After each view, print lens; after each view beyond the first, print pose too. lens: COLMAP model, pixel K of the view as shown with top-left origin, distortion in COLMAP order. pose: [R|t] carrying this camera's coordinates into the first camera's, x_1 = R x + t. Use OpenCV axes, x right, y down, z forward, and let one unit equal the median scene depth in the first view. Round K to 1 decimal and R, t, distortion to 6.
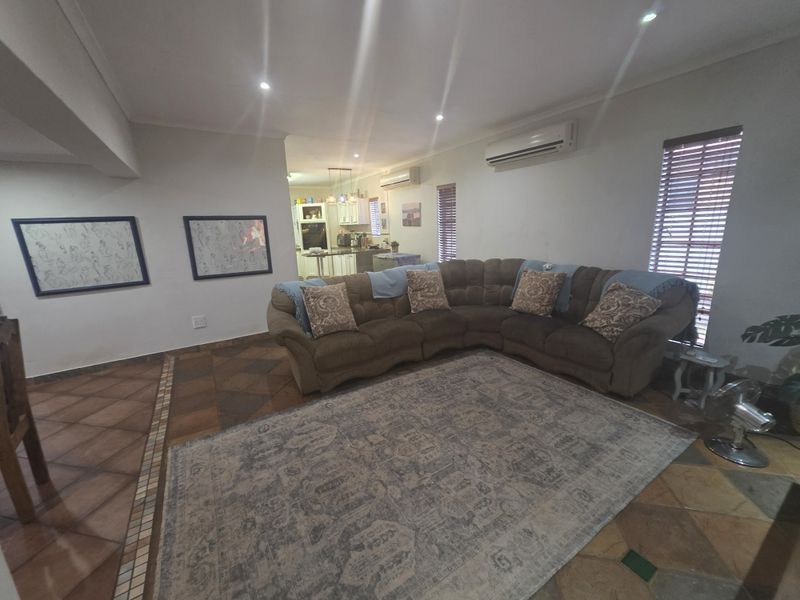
lens RADIAL K [[318.7, 0, 395.4], [0, 318.7, 300.2], [0, 0, 1]] dist [0.000454, 0.000679]
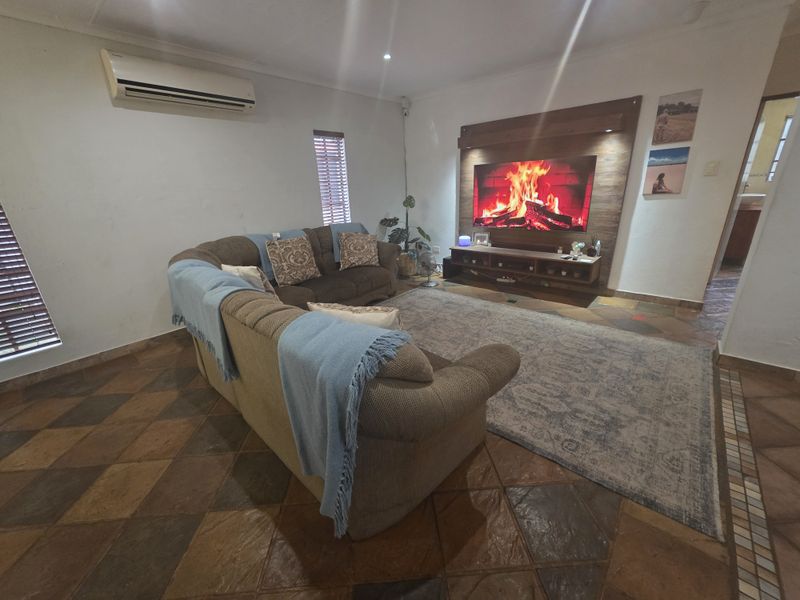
lens RADIAL K [[318.7, 0, 397.1], [0, 318.7, 297.0], [0, 0, 1]] dist [0.000454, 0.000679]
pose [[-0.280936, -0.271590, 0.920496, -1.018072], [0.272176, 0.897199, 0.347785, -0.311735], [-0.920323, 0.348242, -0.178135, 1.584780]]
